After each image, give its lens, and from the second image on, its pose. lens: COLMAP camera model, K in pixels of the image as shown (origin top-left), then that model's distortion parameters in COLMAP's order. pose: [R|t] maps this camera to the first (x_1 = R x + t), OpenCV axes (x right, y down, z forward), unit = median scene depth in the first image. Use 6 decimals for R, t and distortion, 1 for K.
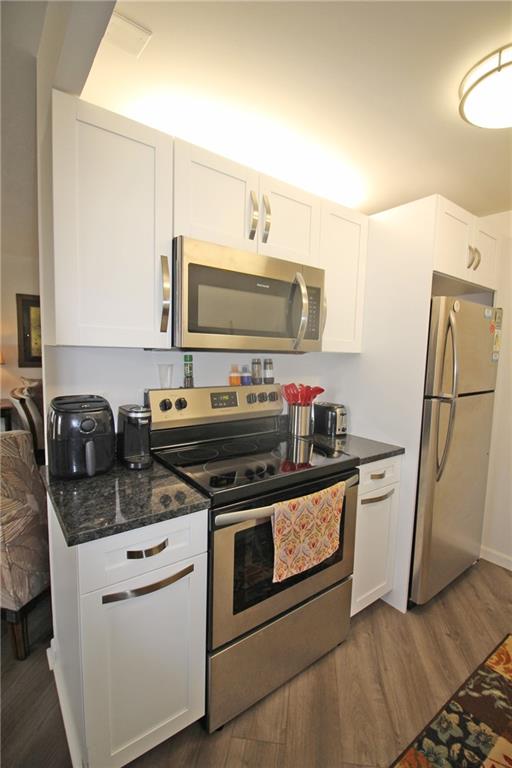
lens RADIAL K [[354.3, 0, 270.1], [0, 354.3, 387.2], [0, 0, 1]] dist [-0.007455, -0.009364]
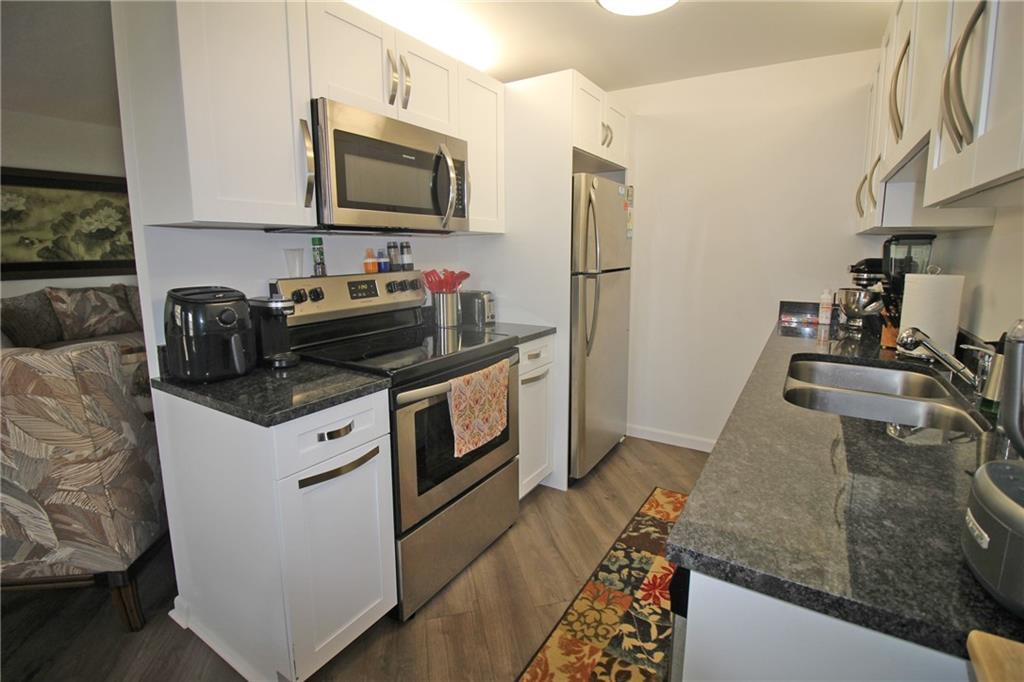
lens RADIAL K [[472.4, 0, 516.8], [0, 472.4, 319.7], [0, 0, 1]] dist [-0.007455, -0.009364]
pose [[0.939312, -0.083864, 0.332655, -0.196386], [0.066558, 0.995785, 0.063103, 0.073131], [-0.336545, -0.037133, 0.940935, -0.253912]]
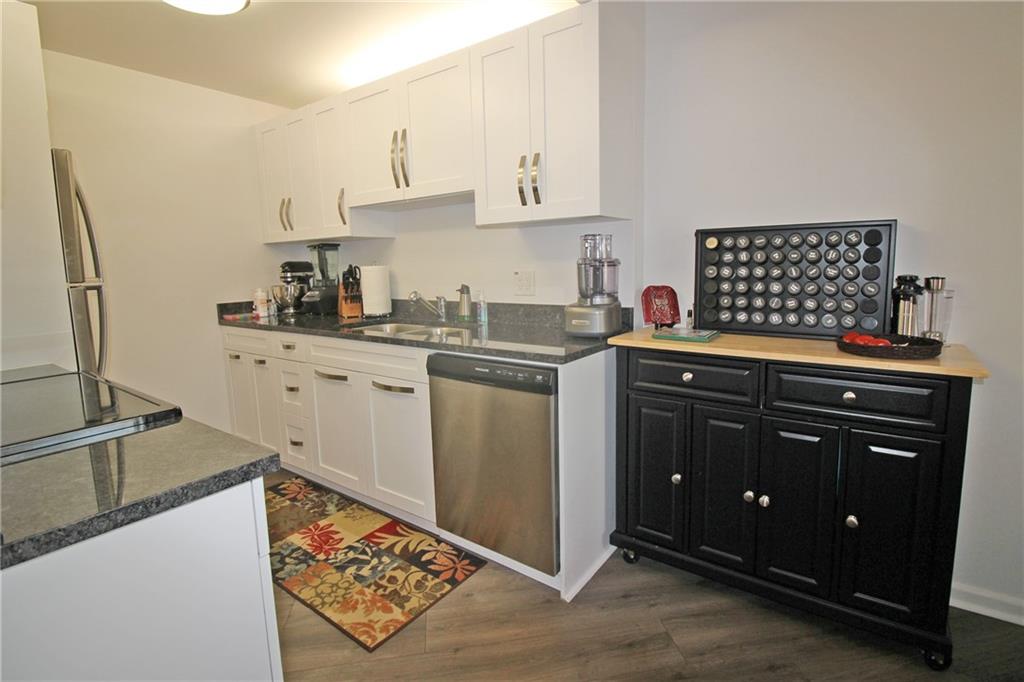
lens RADIAL K [[494.7, 0, 518.5], [0, 494.7, 318.4], [0, 0, 1]] dist [-0.011298, -0.001374]
pose [[-0.279487, -0.136745, 0.950362, -0.926512], [0.113668, 0.978133, 0.174169, 0.029114], [-0.953398, 0.156703, -0.257832, 0.442818]]
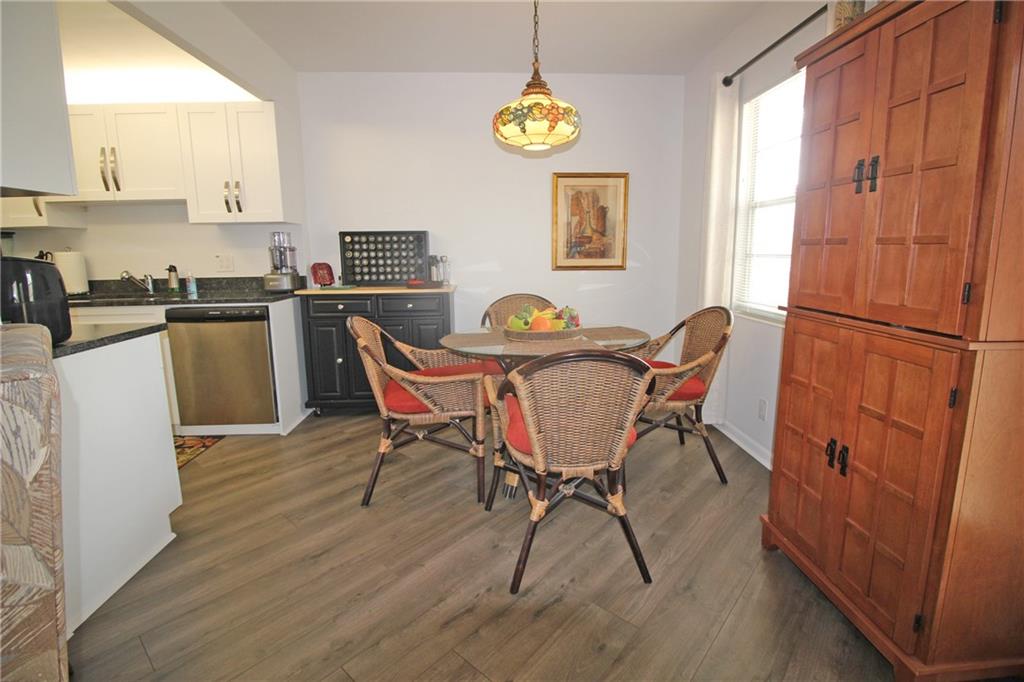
lens RADIAL K [[472.4, 0, 518.0], [0, 472.4, 321.9], [0, 0, 1]] dist [-0.007455, -0.009364]
pose [[-0.825621, -0.104836, 0.554400, -1.824785], [0.044314, 0.967503, 0.248947, -0.027332], [-0.562483, 0.230104, -0.794145, 1.058232]]
